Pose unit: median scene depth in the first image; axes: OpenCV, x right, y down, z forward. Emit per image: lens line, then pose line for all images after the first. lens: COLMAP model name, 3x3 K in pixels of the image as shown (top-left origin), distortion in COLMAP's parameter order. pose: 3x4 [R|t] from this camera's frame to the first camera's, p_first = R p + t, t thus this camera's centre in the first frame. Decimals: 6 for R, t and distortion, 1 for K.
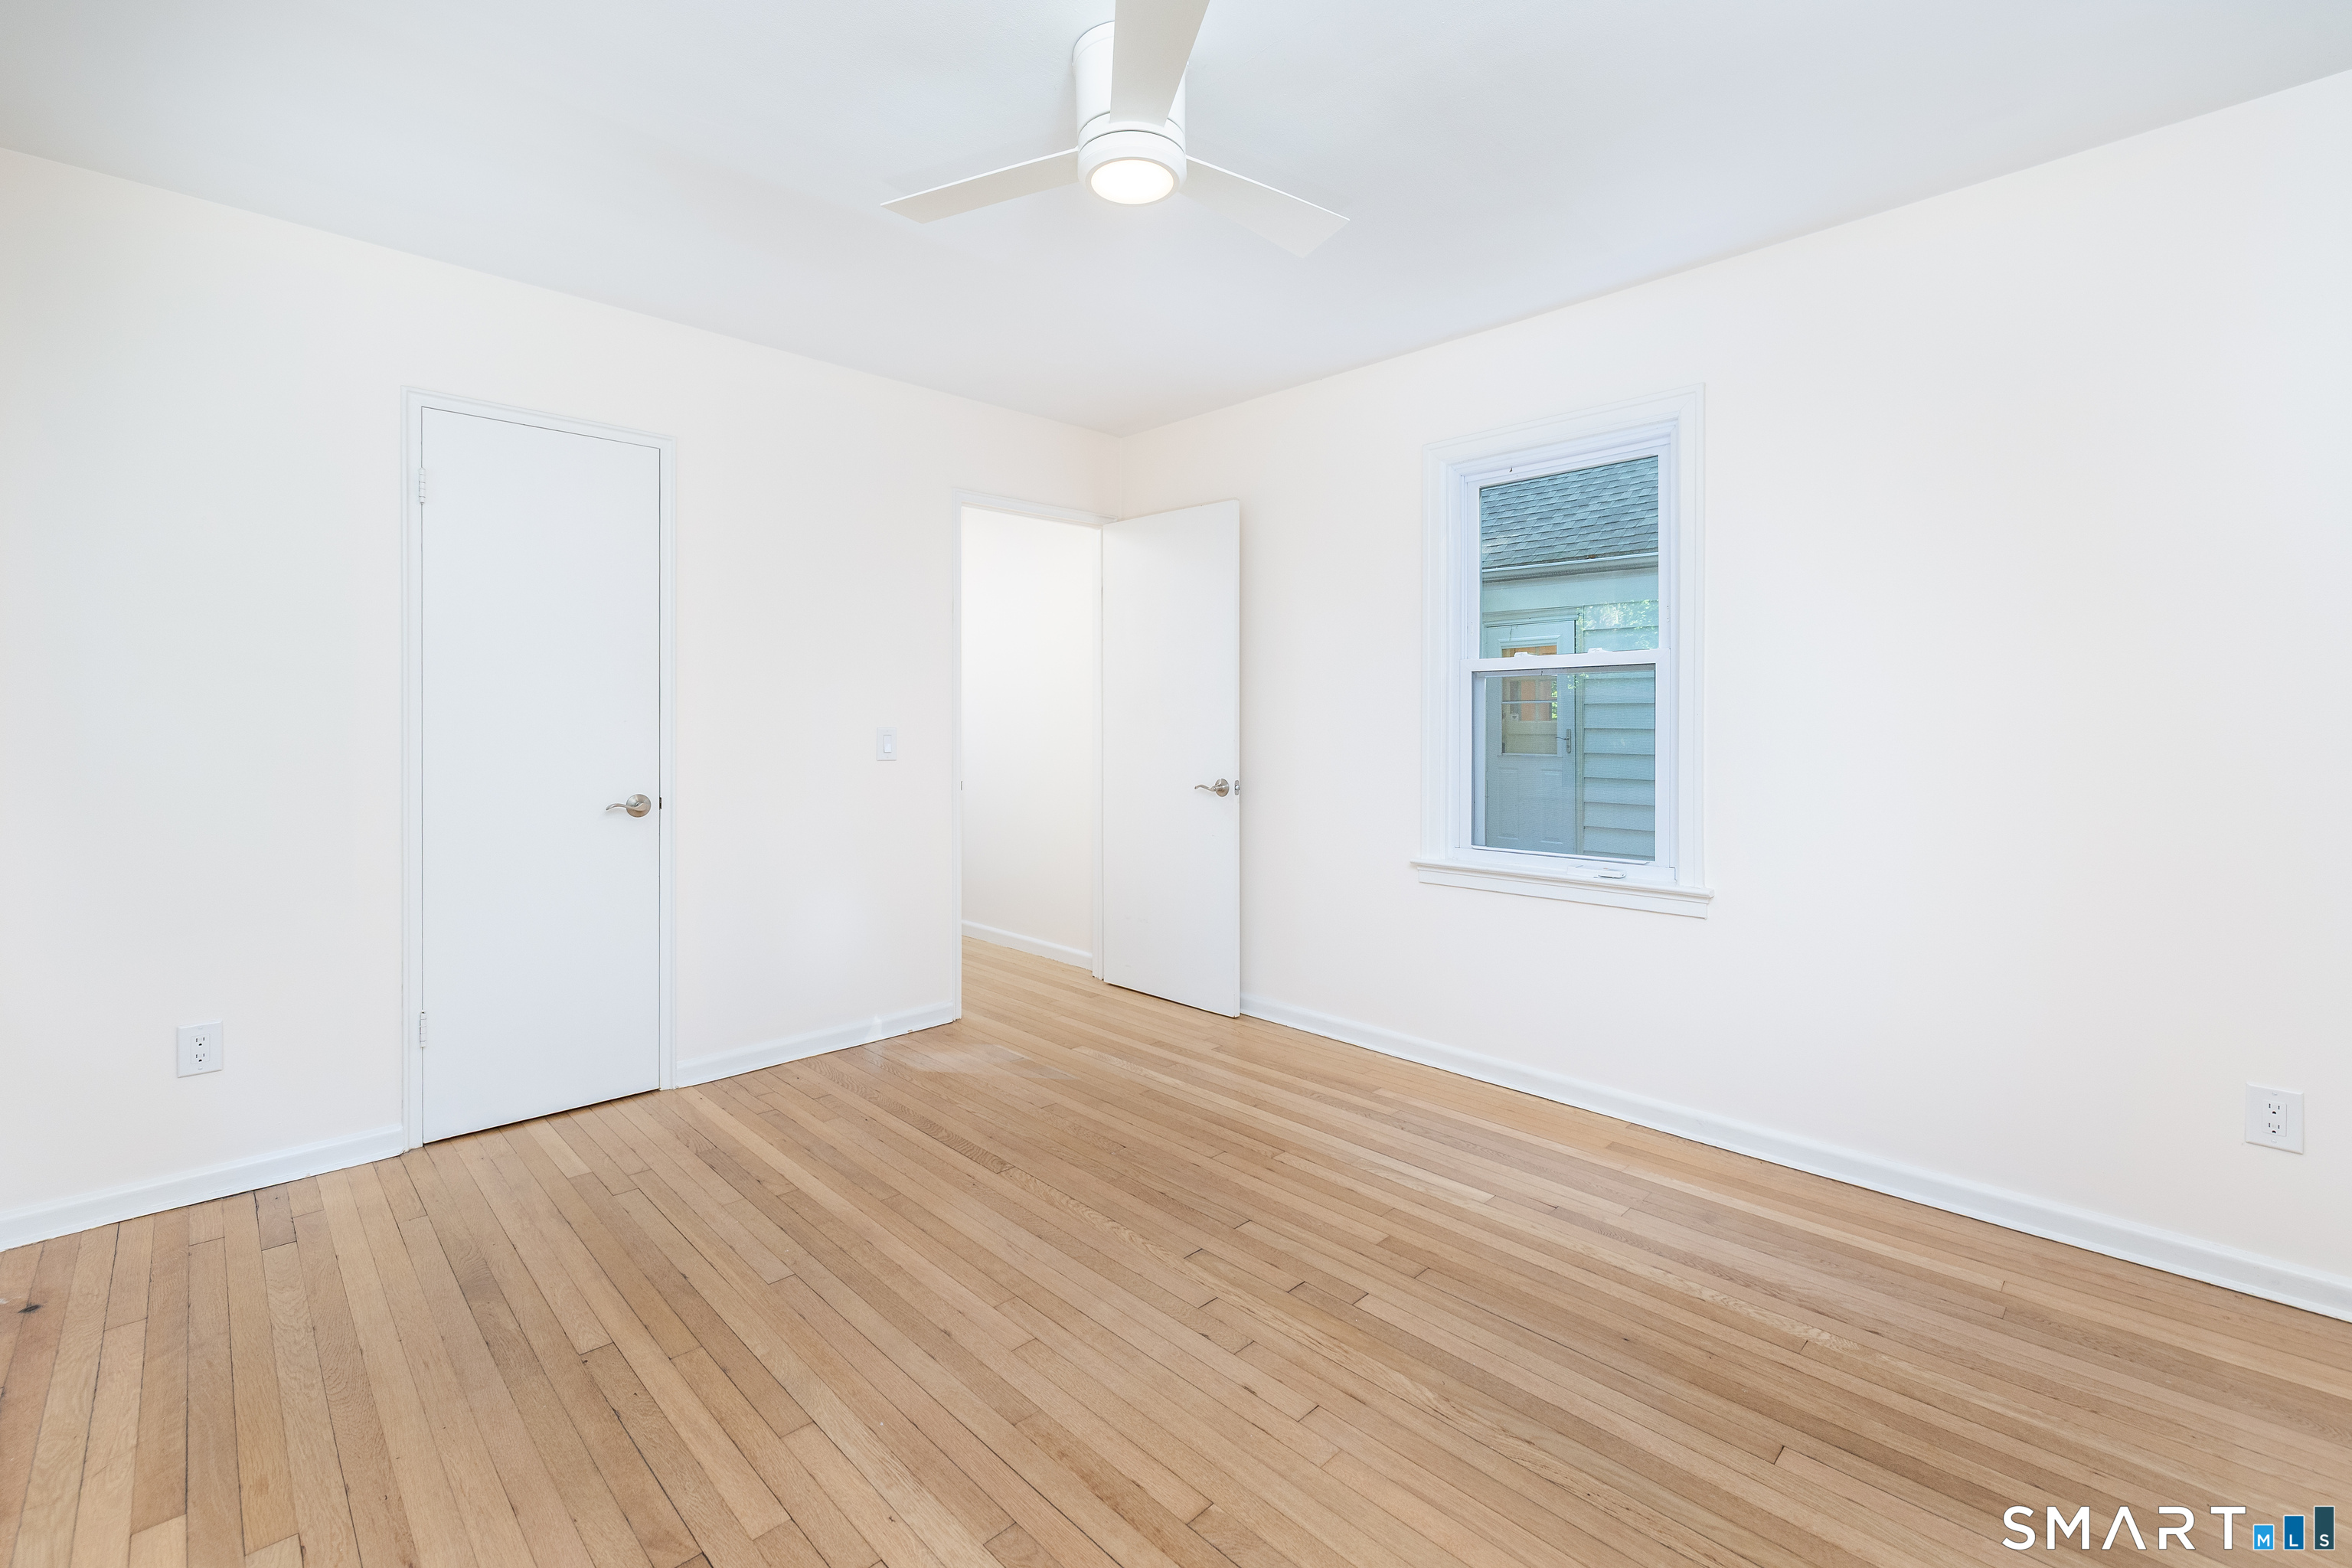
lens RADIAL K [[1003.9, 0, 1173.5], [0, 1003.9, 772.3], [0, 0, 1]] dist [0.001842, -0.000347]
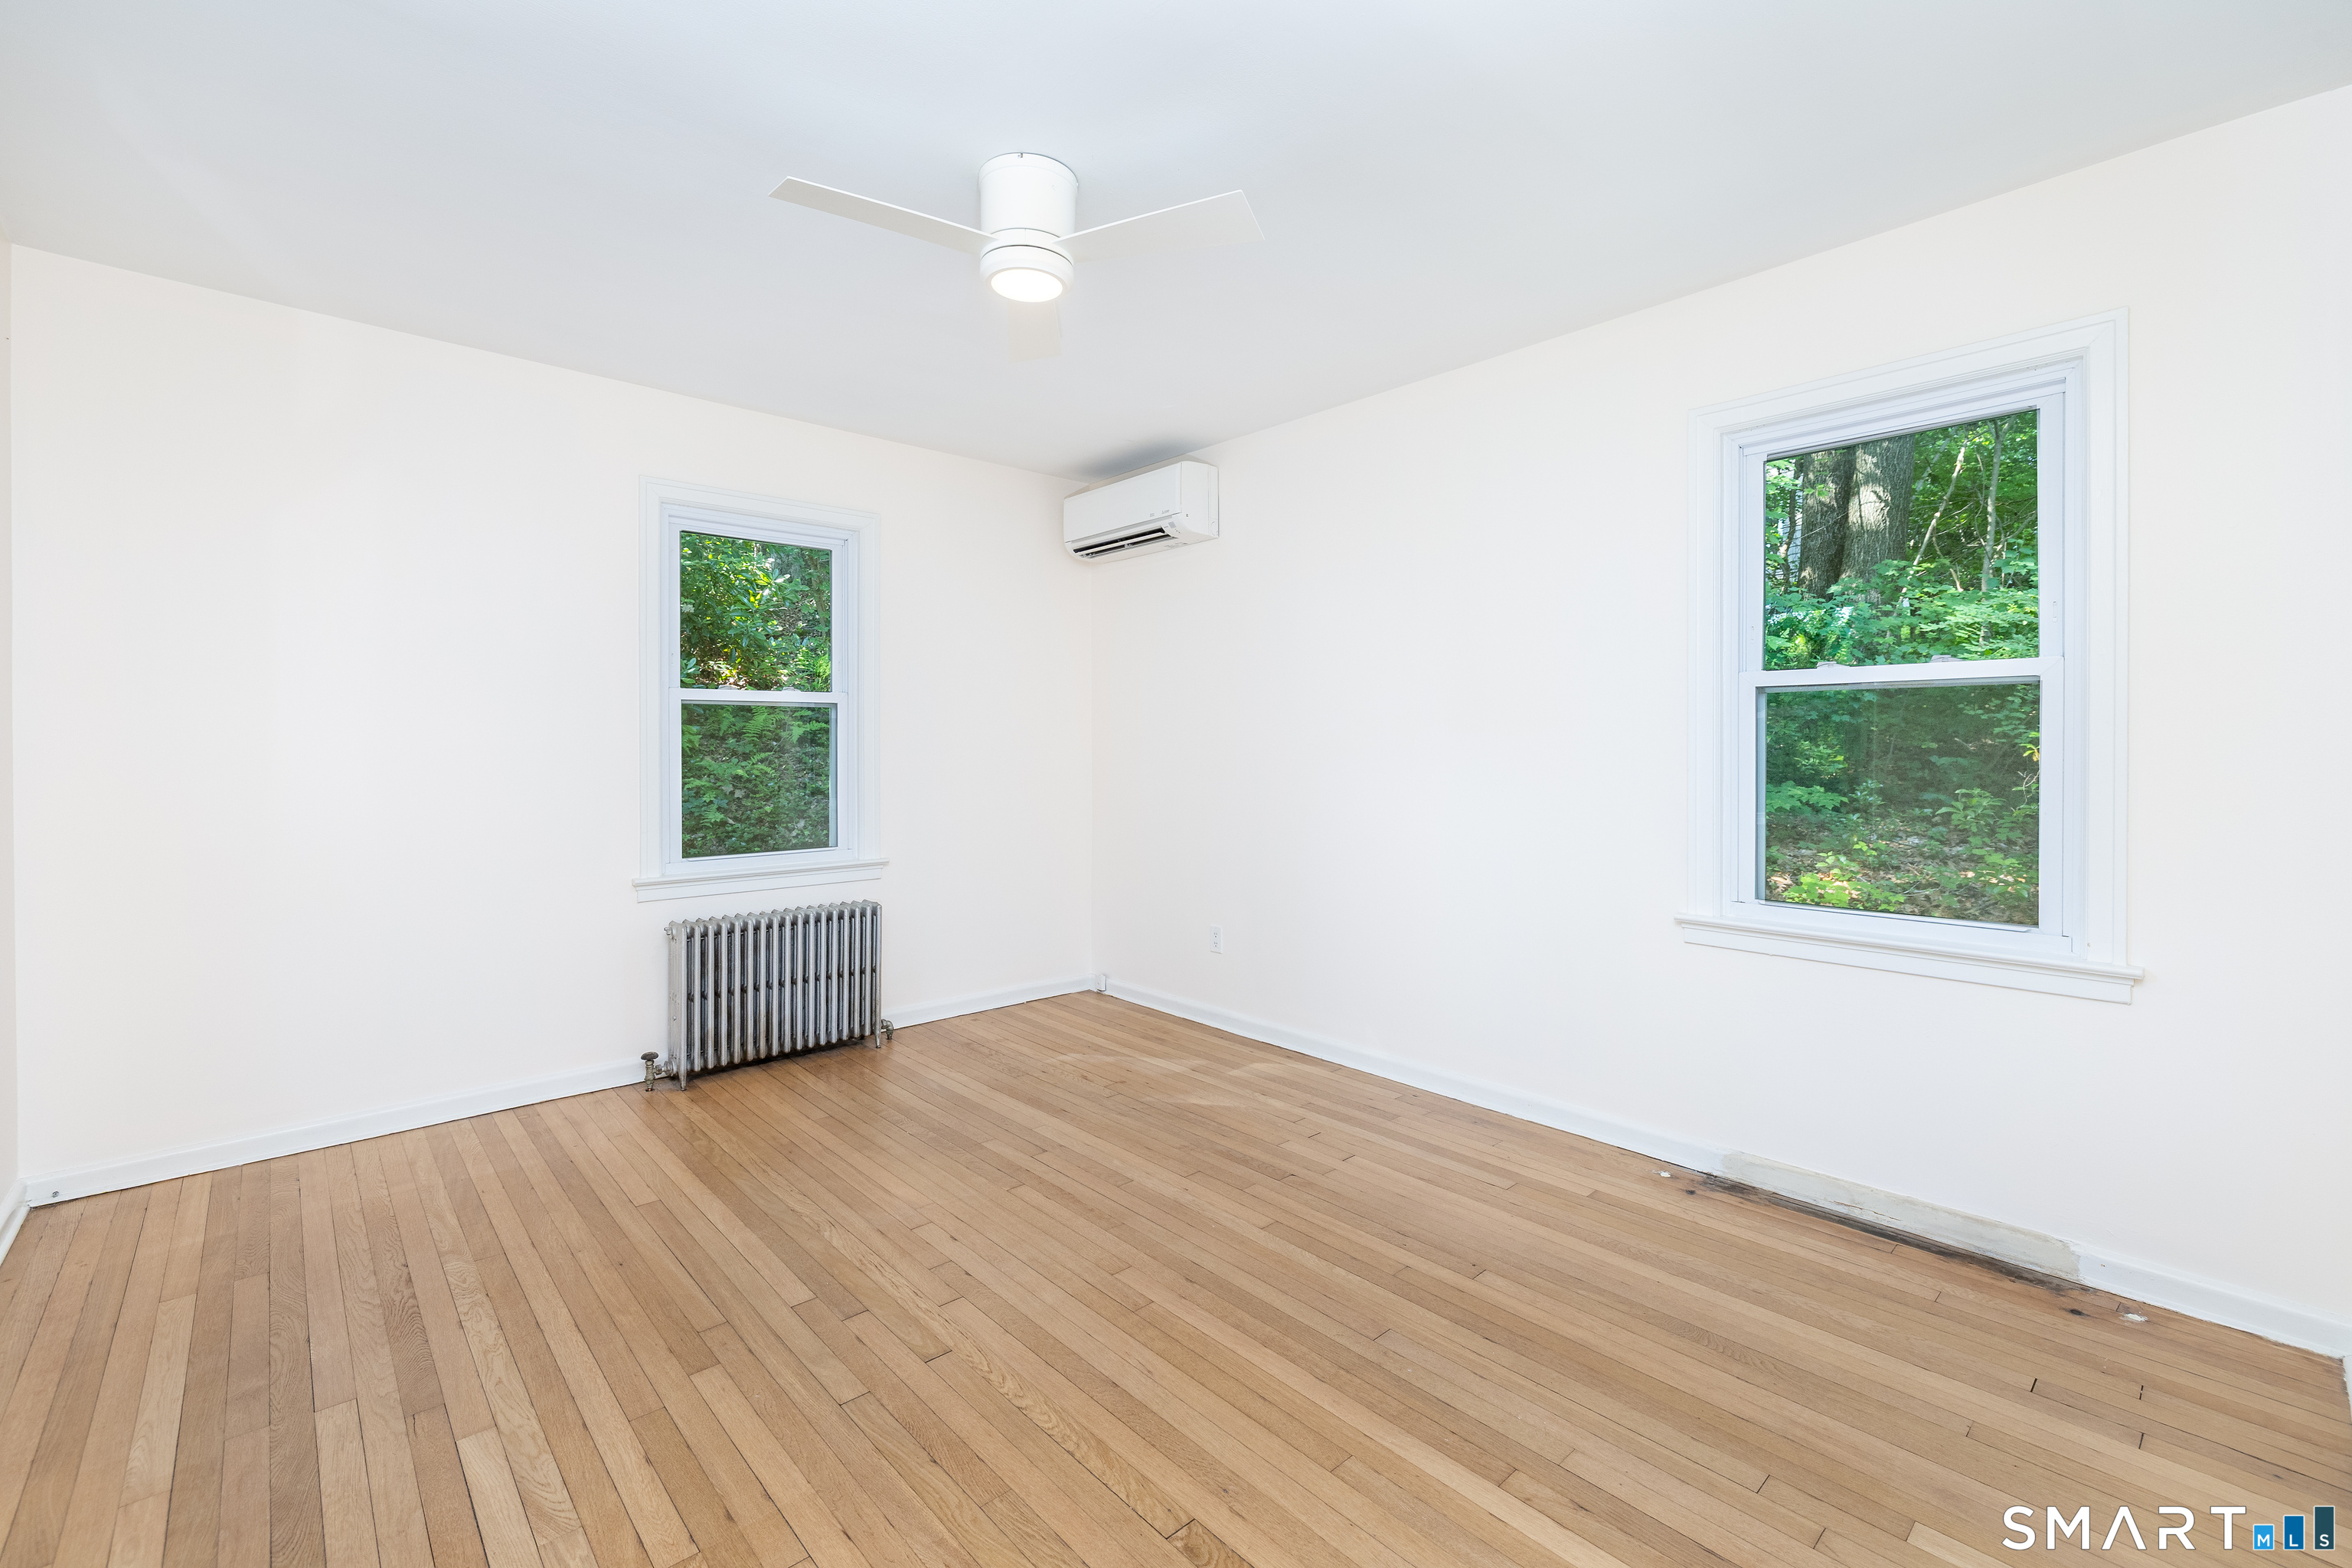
lens RADIAL K [[1003.9, 0, 1173.5], [0, 1003.9, 772.3], [0, 0, 1]] dist [0.001842, -0.000347]
pose [[-0.999186, -0.000683, 0.040329, -0.235979], [0.002440, 0.997003, 0.077321, -0.102964], [-0.040261, 0.077356, -0.996190, 1.958988]]
